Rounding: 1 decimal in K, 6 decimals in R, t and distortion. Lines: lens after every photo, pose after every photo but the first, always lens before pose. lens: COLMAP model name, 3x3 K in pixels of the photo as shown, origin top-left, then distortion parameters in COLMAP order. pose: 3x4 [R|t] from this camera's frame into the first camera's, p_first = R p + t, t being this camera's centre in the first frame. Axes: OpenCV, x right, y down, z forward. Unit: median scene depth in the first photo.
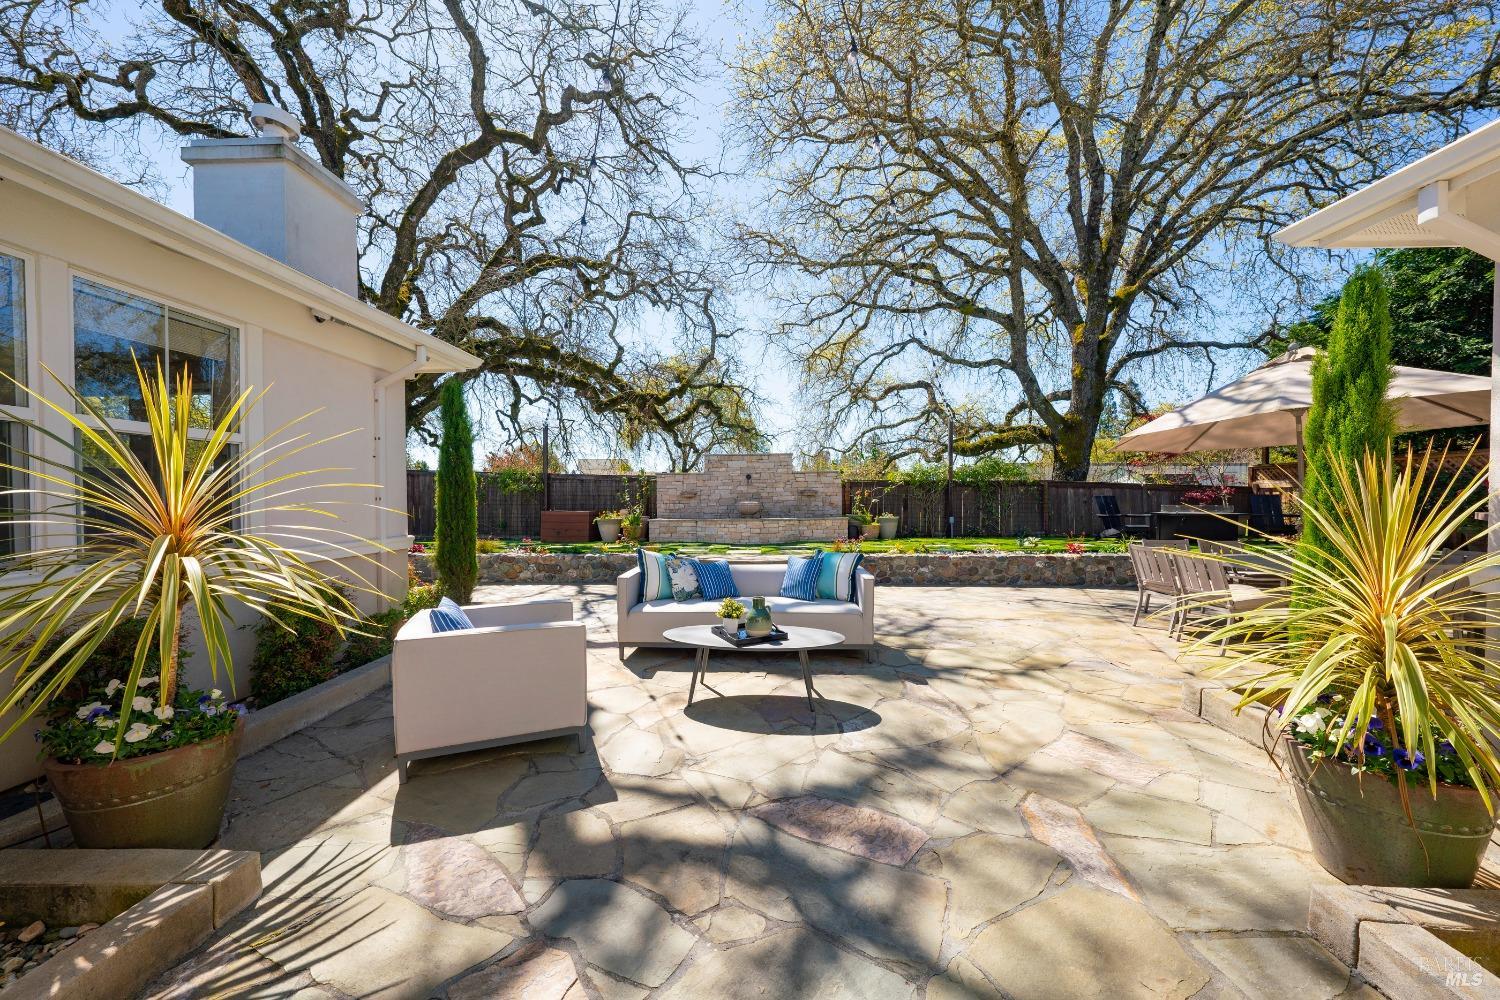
lens RADIAL K [[539.8, 0, 738.9], [0, 539.8, 503.7], [0, 0, 1]] dist [-0.013606, 0.000020]
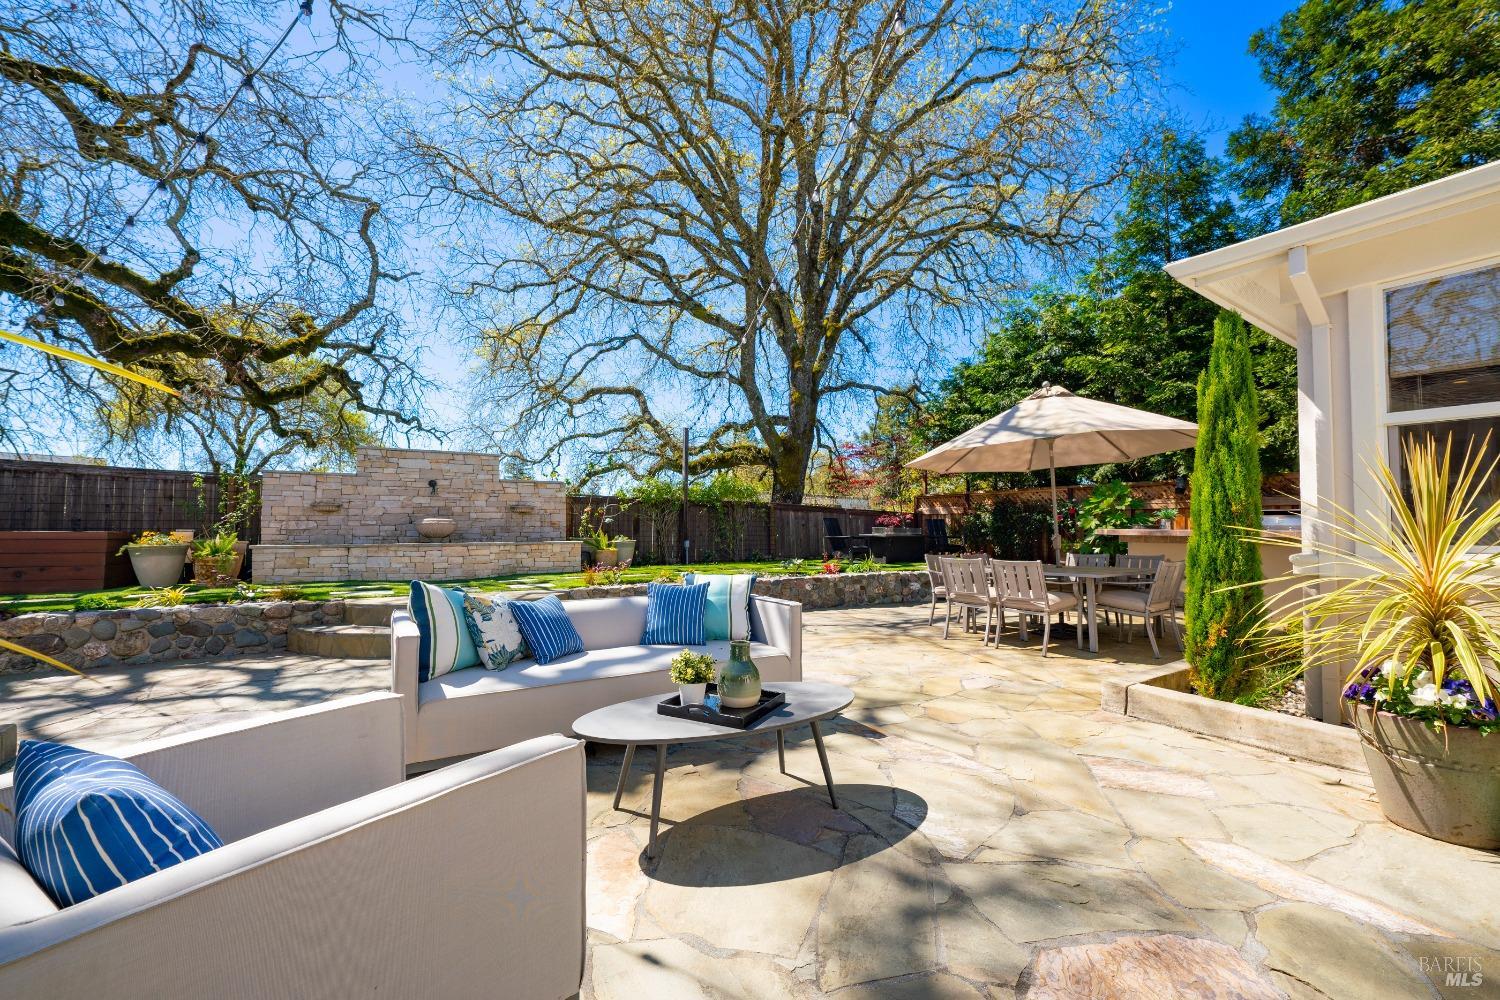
lens RADIAL K [[614.5, 0, 748.3], [0, 614.5, 504.1], [0, 0, 1]] dist [-0.001956, 0.000074]
pose [[0.811814, 0.030469, 0.583121, -0.109951], [-0.001684, 0.998756, -0.049841, 0.014805], [-0.583914, 0.039480, 0.810855, 0.122729]]
